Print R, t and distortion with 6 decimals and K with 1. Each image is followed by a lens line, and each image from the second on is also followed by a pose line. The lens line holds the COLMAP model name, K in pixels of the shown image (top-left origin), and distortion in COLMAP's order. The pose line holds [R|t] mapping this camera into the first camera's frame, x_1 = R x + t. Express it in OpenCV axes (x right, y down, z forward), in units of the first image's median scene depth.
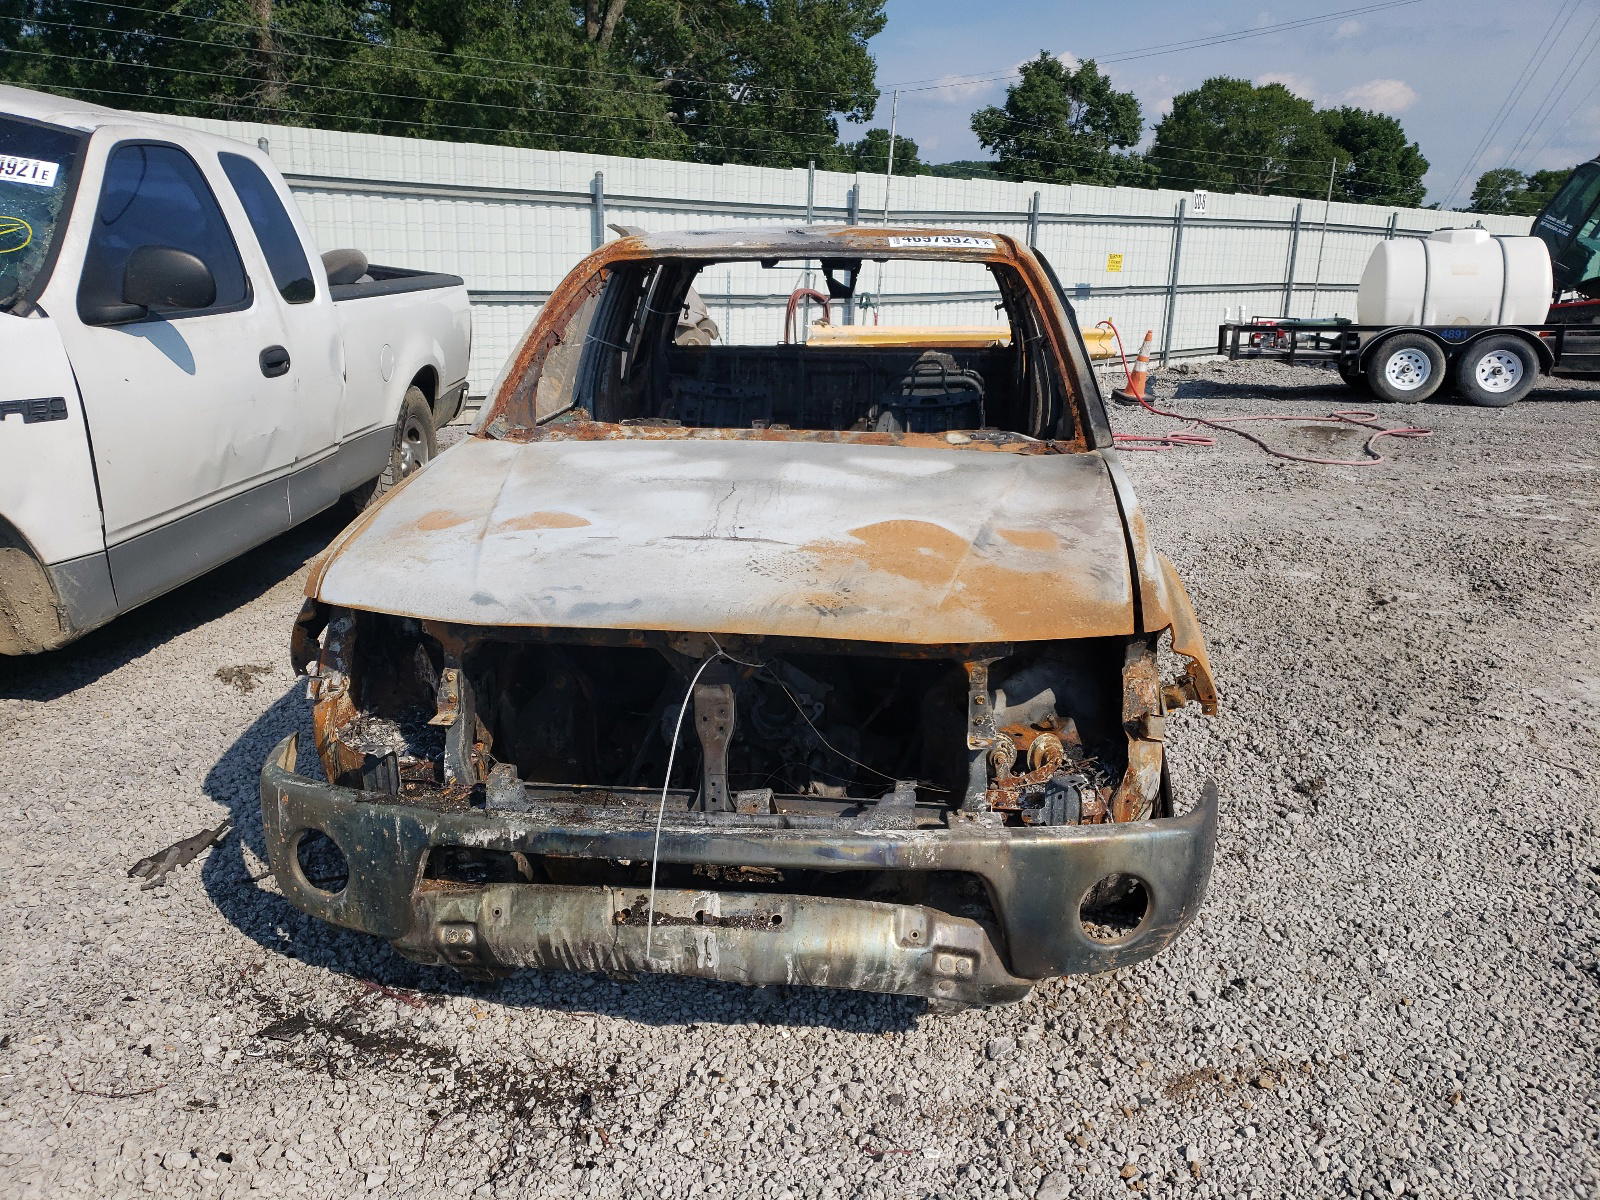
lens RADIAL K [[1233.3, 0, 805.7], [0, 1233.3, 603.3], [0, 0, 1]] dist [0.019642, 0.004409]
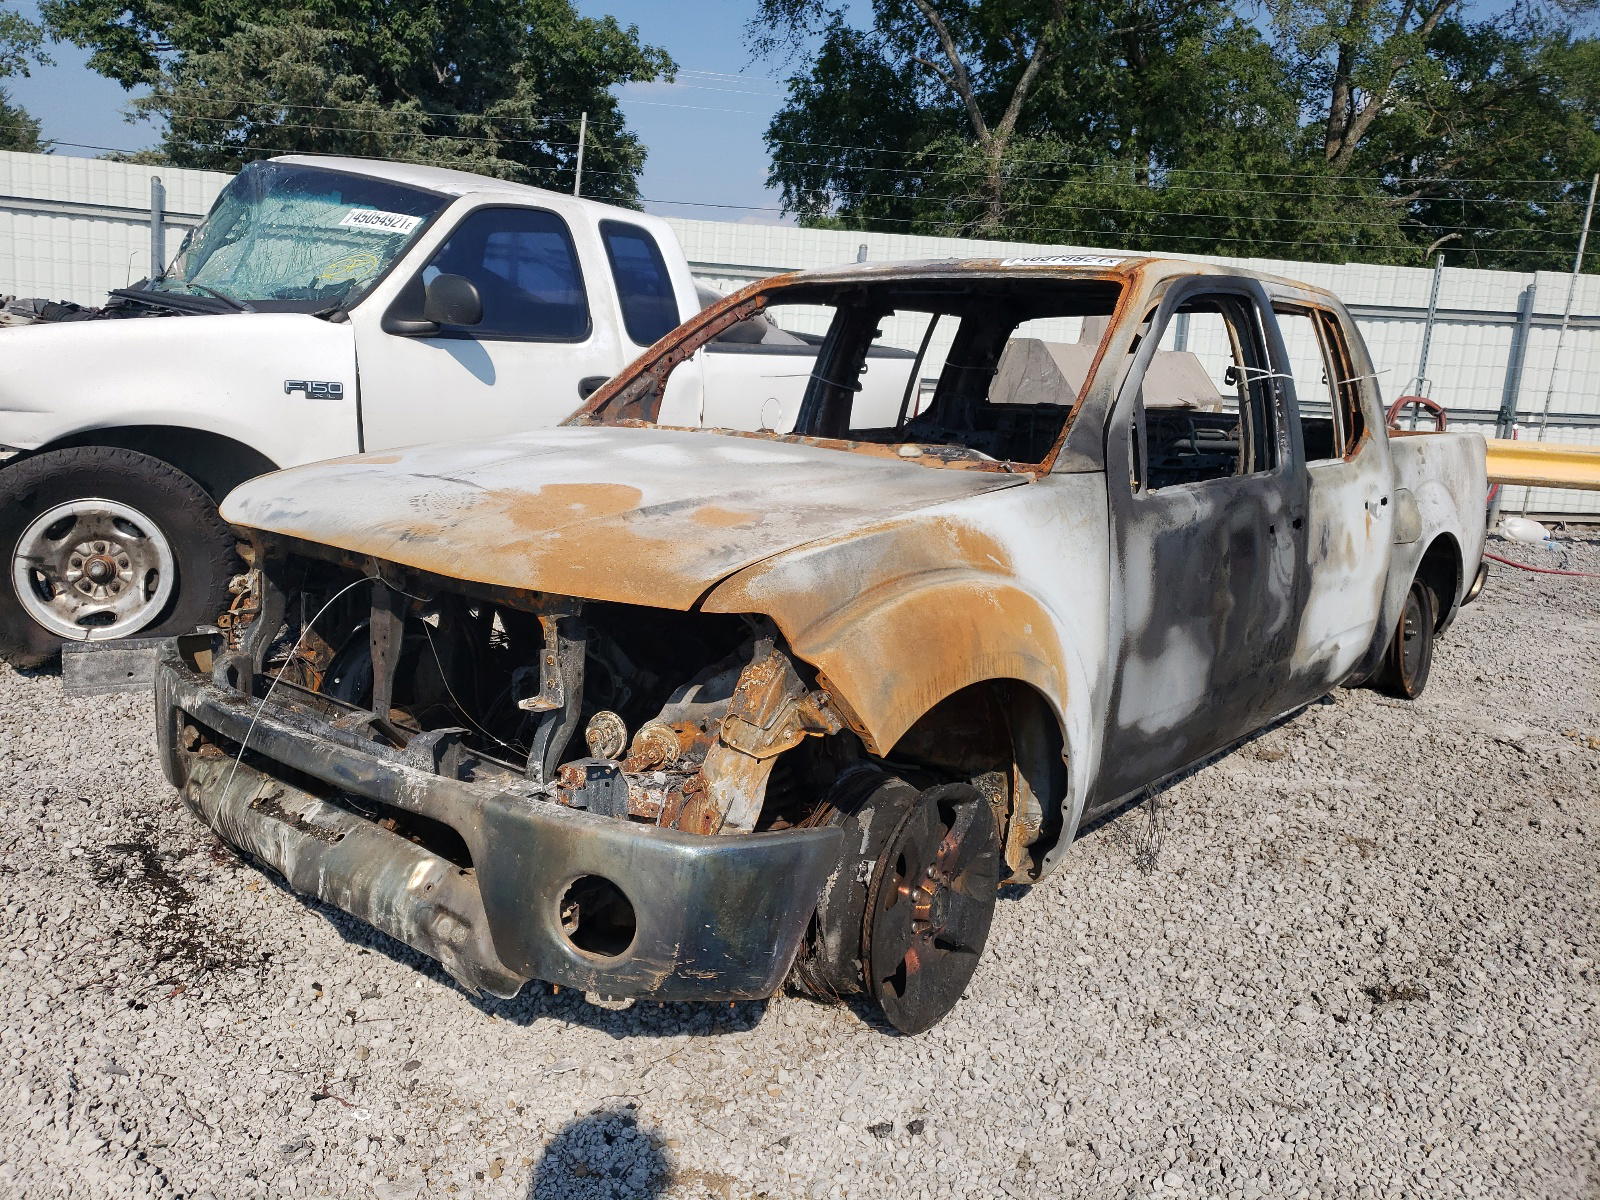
lens RADIAL K [[1233.3, 0, 792.7], [0, 1233.3, 586.5], [0, 0, 1]] dist [0.019642, 0.004409]
pose [[0.826210, 0.123664, -0.549621, 0.556933], [-0.183892, 0.981371, -0.055626, 0.028858], [0.532503, 0.147029, 0.833560, 0.217438]]
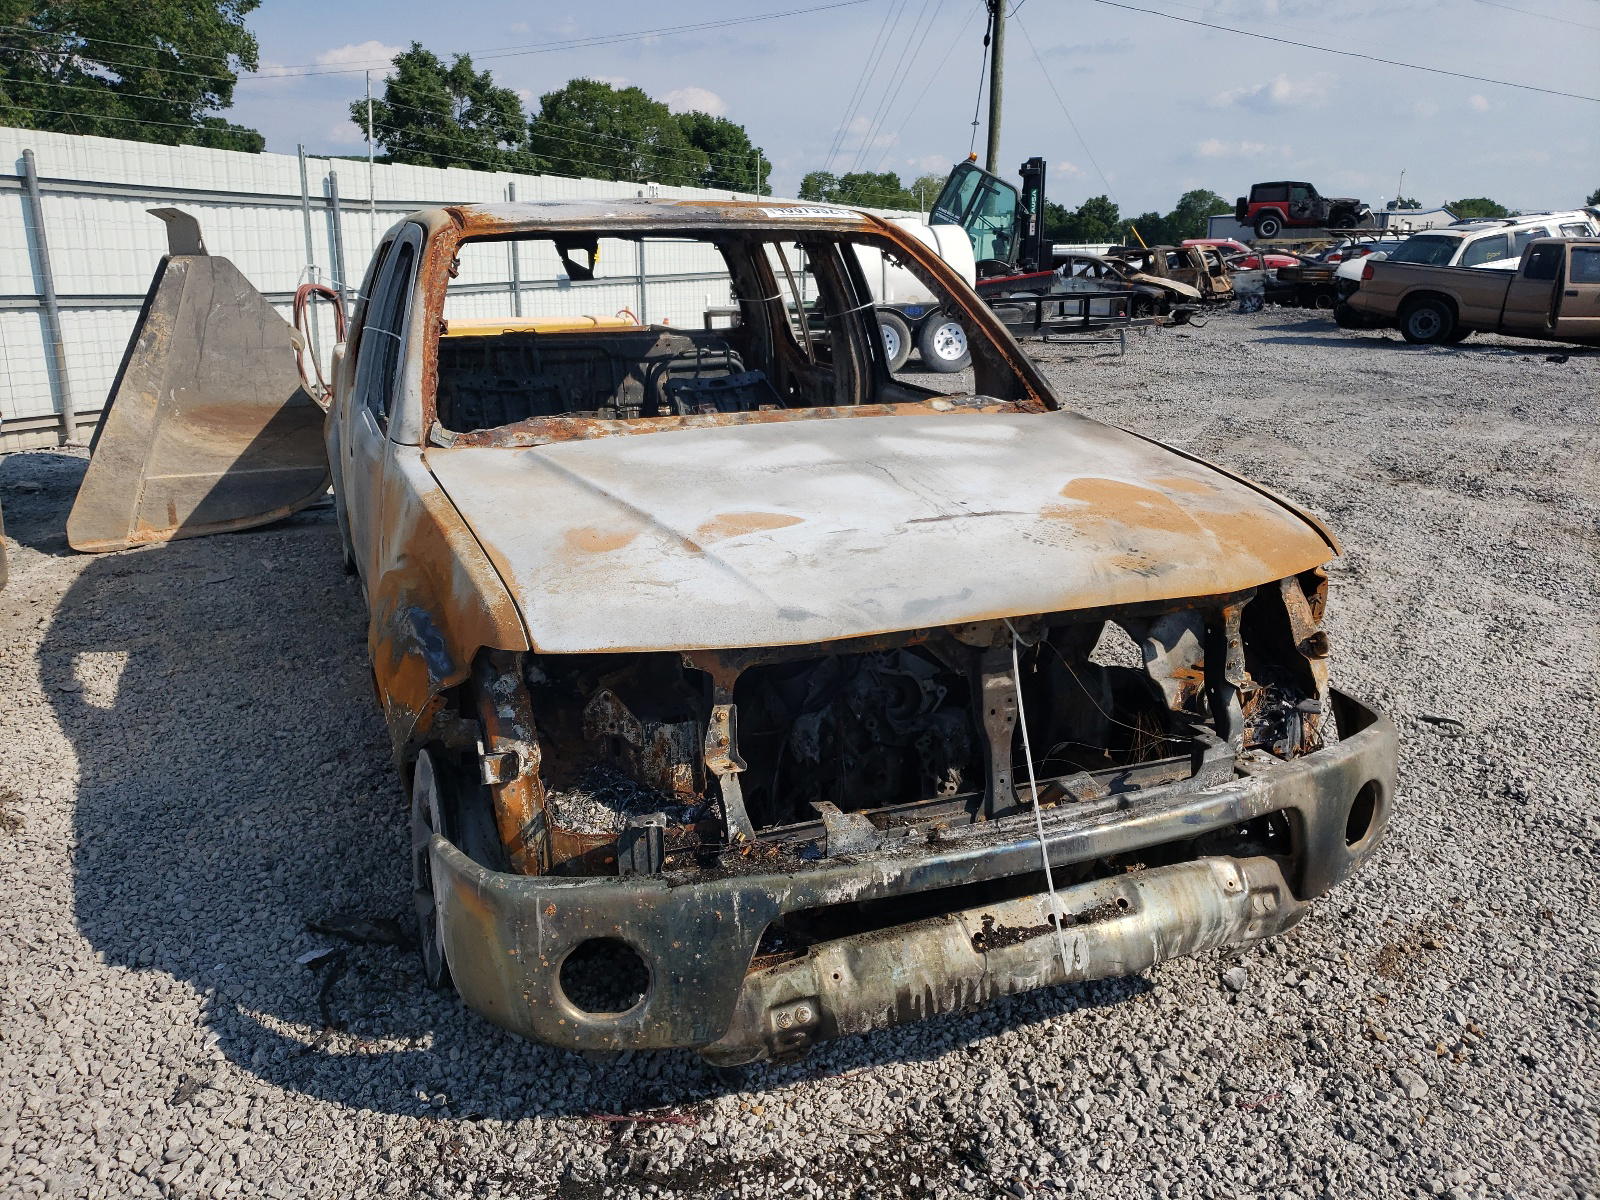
lens RADIAL K [[1233.3, 0, 794.4], [0, 1233.3, 593.6], [0, 0, 1]] dist [0.019642, 0.004409]
pose [[0.893270, -0.136864, 0.428179, -0.425124], [0.138818, 0.989954, 0.026829, -0.027303], [-0.427550, 0.035474, 0.903296, 0.162887]]
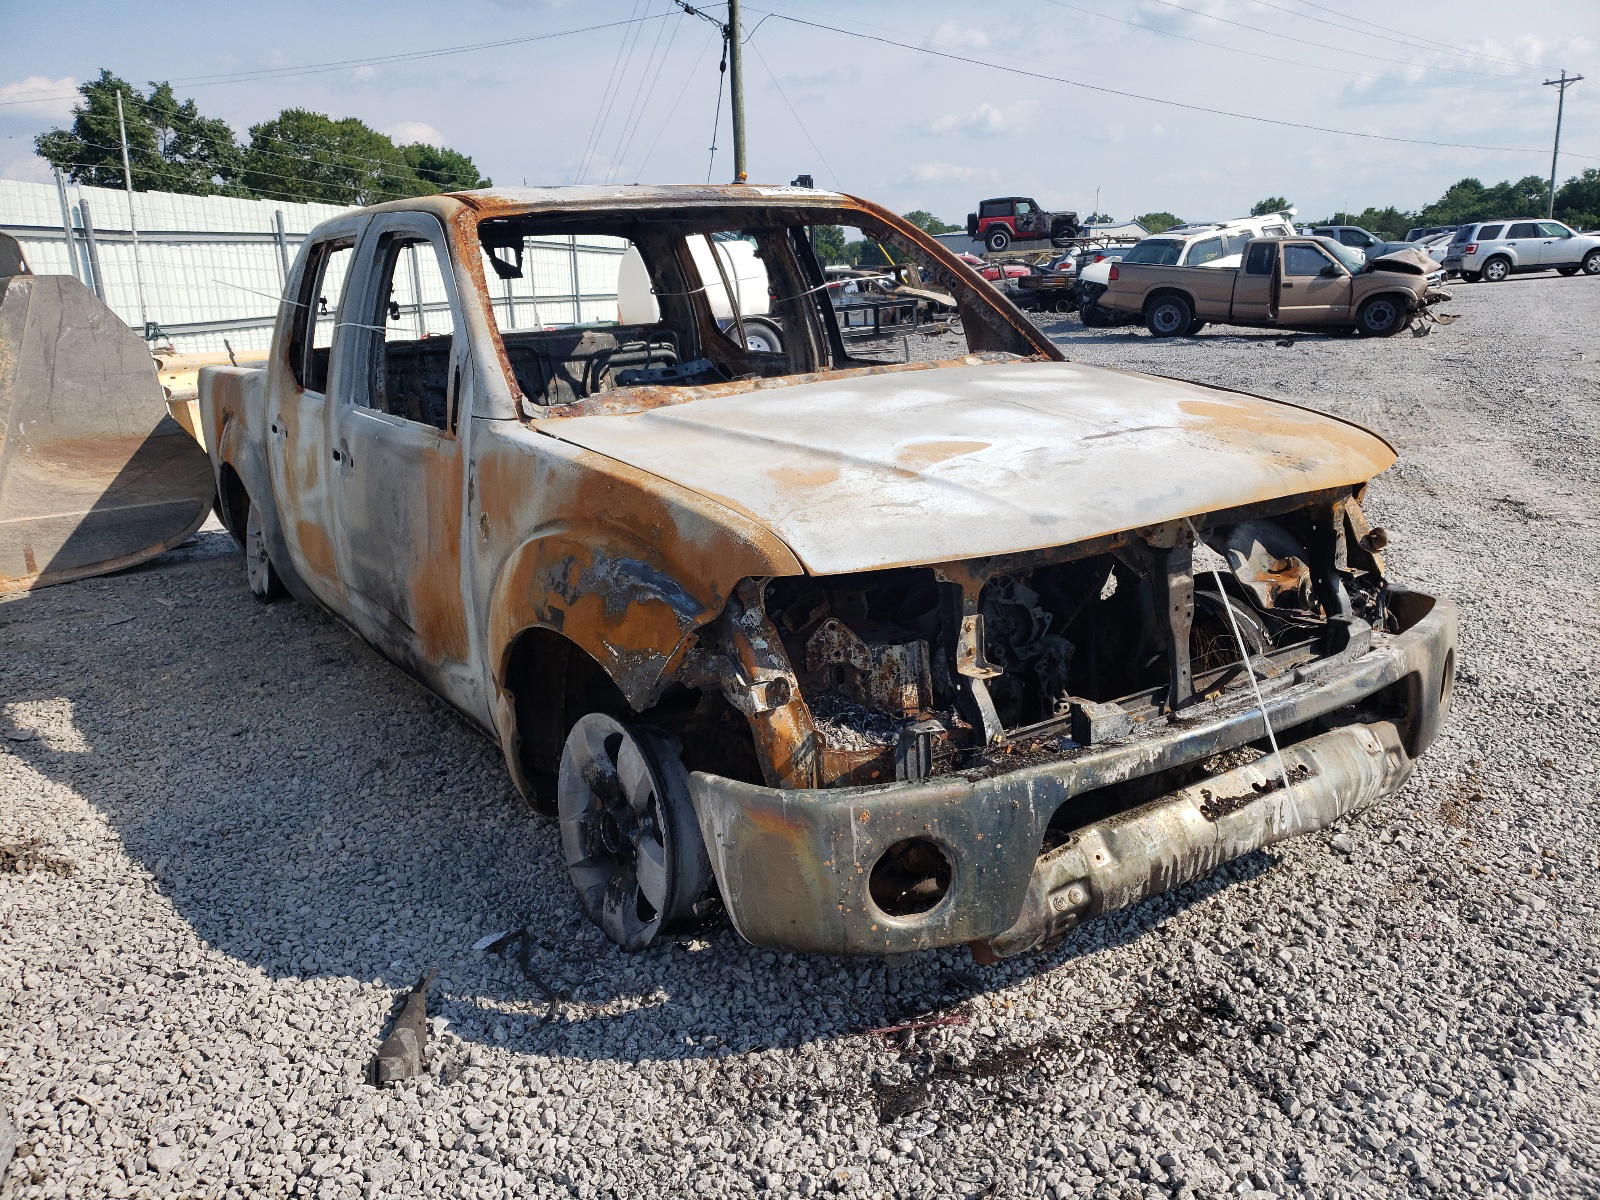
lens RADIAL K [[1230.6, 0, 802.3], [0, 1230.6, 602.3], [0, 0, 1]] dist [0.016064, 0.011486]
pose [[0.777898, -0.206458, 0.593506, -0.646708], [0.221498, 0.973955, 0.048489, -0.018116], [-0.588059, 0.093741, 0.803368, 0.267470]]
